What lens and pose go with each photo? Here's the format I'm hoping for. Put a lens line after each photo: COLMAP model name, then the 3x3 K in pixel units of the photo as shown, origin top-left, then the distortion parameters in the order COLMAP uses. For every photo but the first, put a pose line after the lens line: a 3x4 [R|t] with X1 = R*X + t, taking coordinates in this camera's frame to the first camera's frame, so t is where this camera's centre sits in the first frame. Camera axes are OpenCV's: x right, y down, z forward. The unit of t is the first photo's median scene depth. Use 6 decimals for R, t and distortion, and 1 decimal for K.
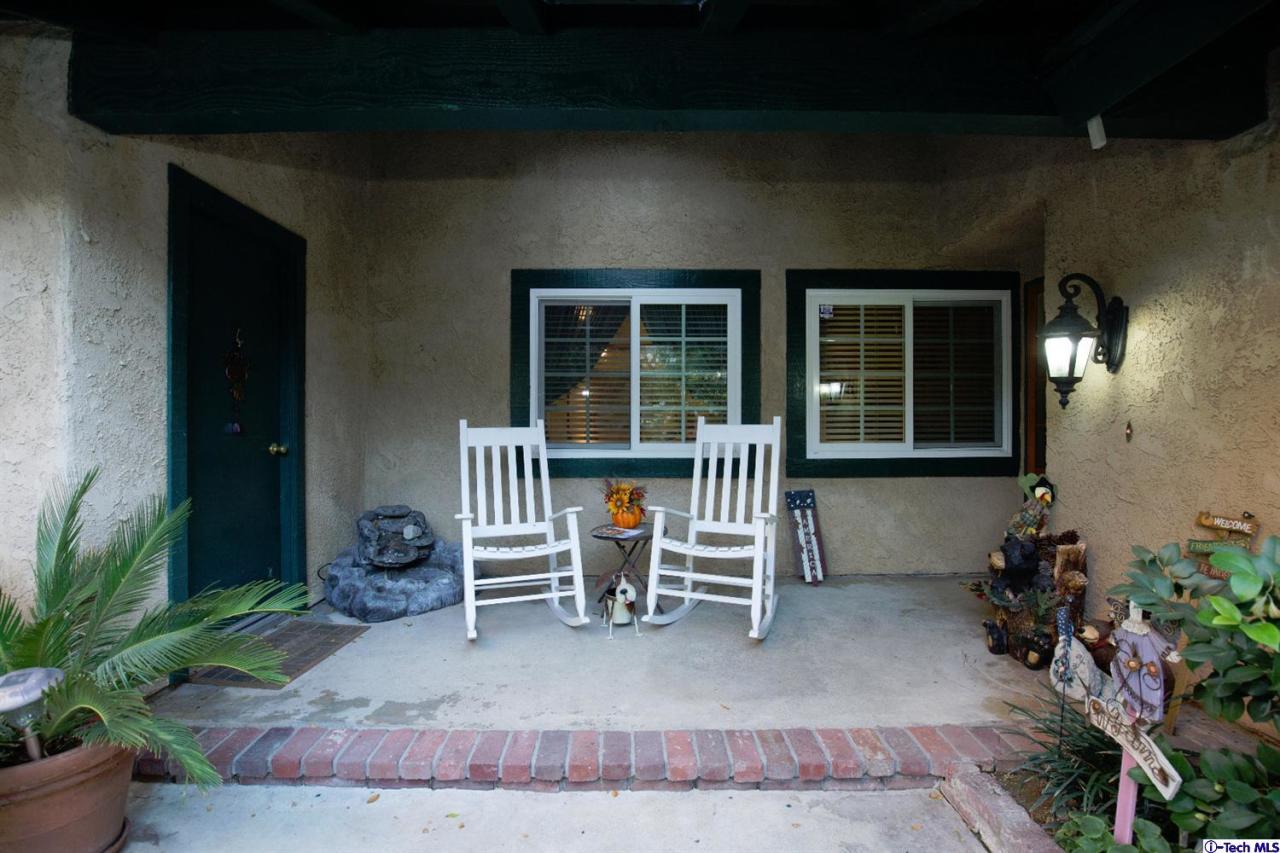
lens RADIAL K [[583.9, 0, 638.2], [0, 583.9, 422.8], [0, 0, 1]] dist [-0.038135, 0.007731]
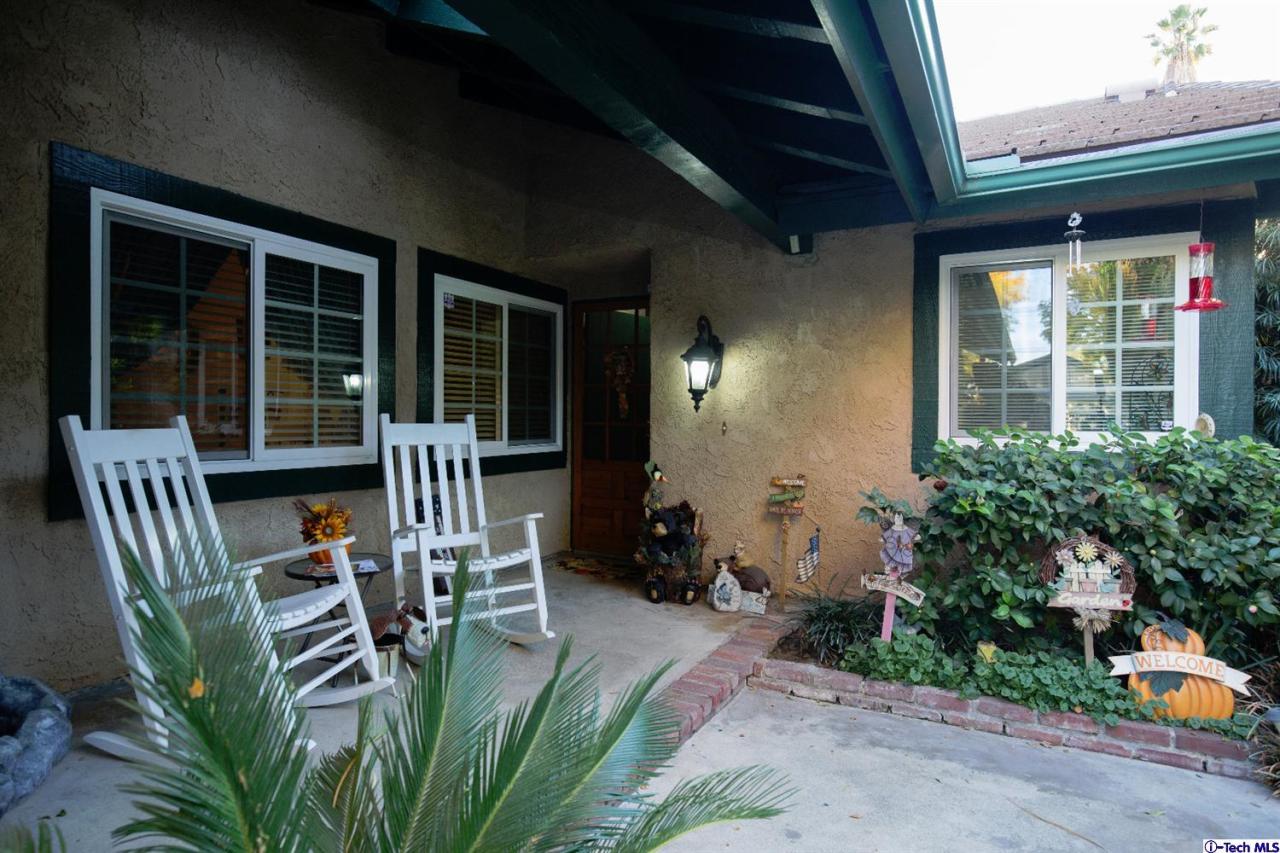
lens RADIAL K [[715.1, 0, 639.7], [0, 715.1, 421.1], [0, 0, 1]] dist [-0.001771, 0.000112]
pose [[0.479622, 0.001170, 0.877475, -0.540094], [-0.004858, 0.999987, 0.001322, -0.002866], [-0.877462, -0.004896, 0.479621, 0.186156]]
